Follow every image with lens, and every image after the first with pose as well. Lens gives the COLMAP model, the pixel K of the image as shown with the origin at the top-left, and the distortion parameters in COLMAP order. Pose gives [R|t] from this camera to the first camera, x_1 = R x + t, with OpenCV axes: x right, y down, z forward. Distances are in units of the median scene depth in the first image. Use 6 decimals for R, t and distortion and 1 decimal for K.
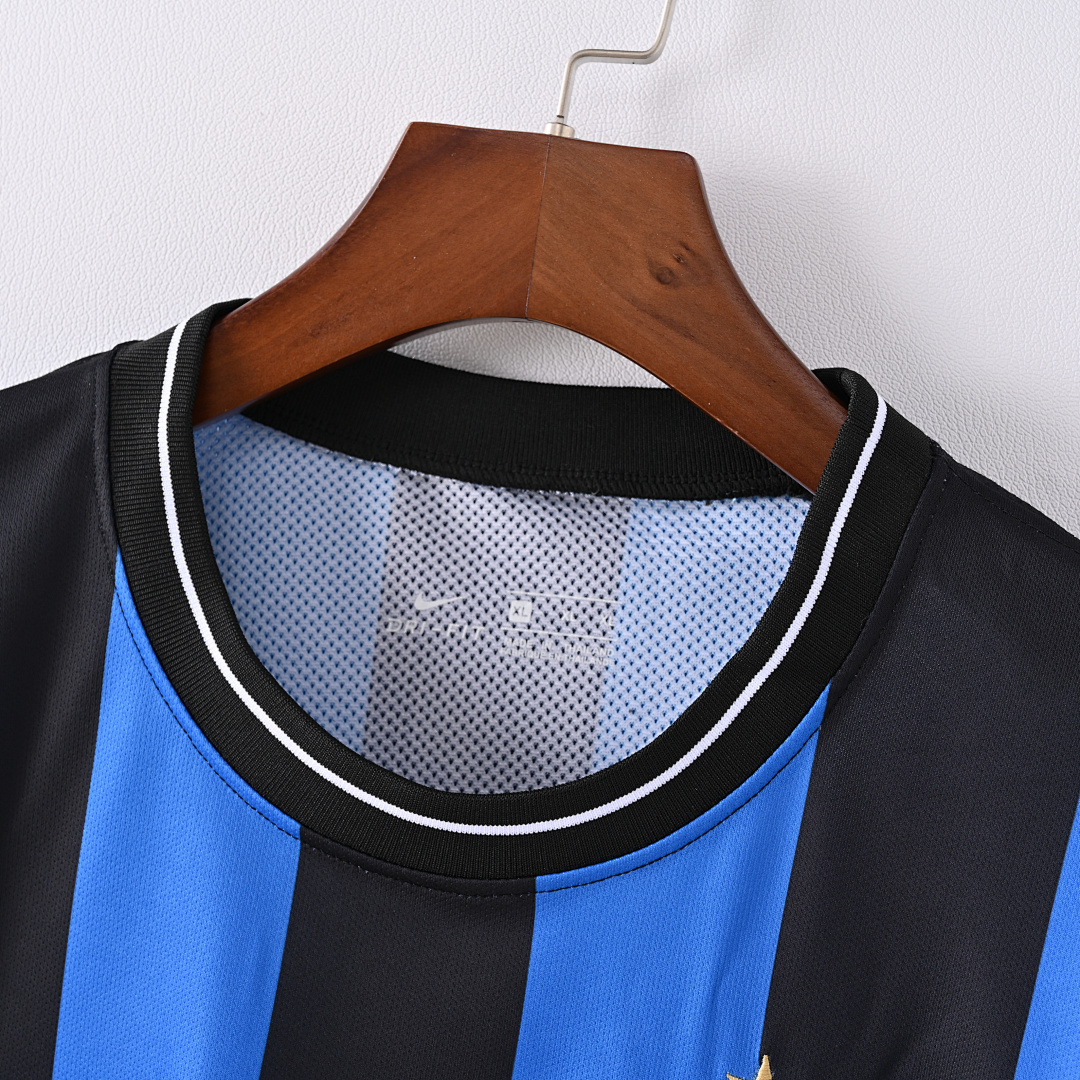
lens RADIAL K [[2233.1, 0, 533.2], [0, 2233.1, 541.6], [0, 0, 1]] dist [-0.103556, 0.000000]
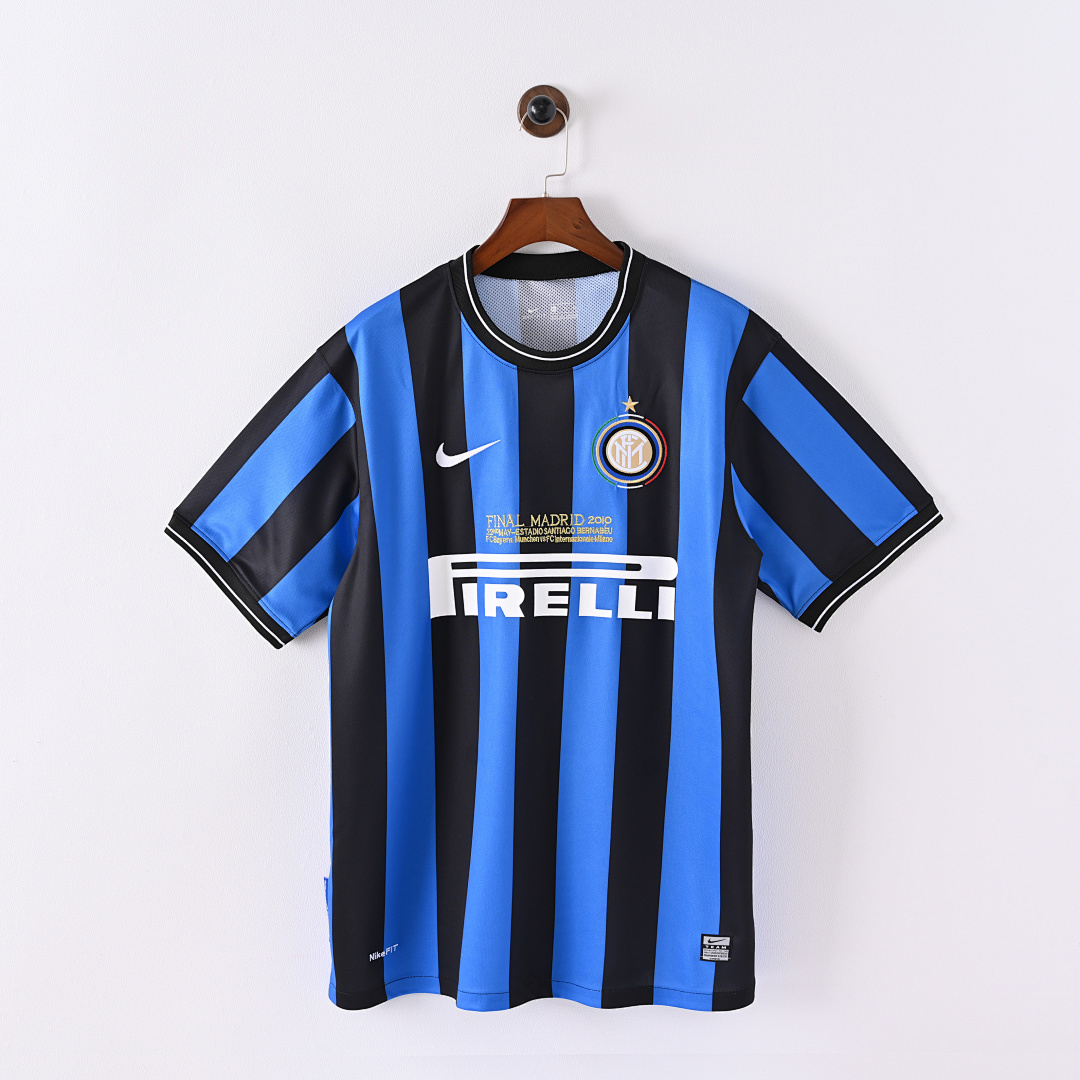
lens RADIAL K [[2233.1, 0, 539.6], [0, 2233.1, 546.2], [0, 0, 1]] dist [-0.103556, 0.000000]
pose [[0.971761, -0.185651, 0.145655, -0.740834], [0.162477, 0.974056, 0.157531, -0.203457], [-0.171122, -0.129417, 0.976713, -3.224552]]
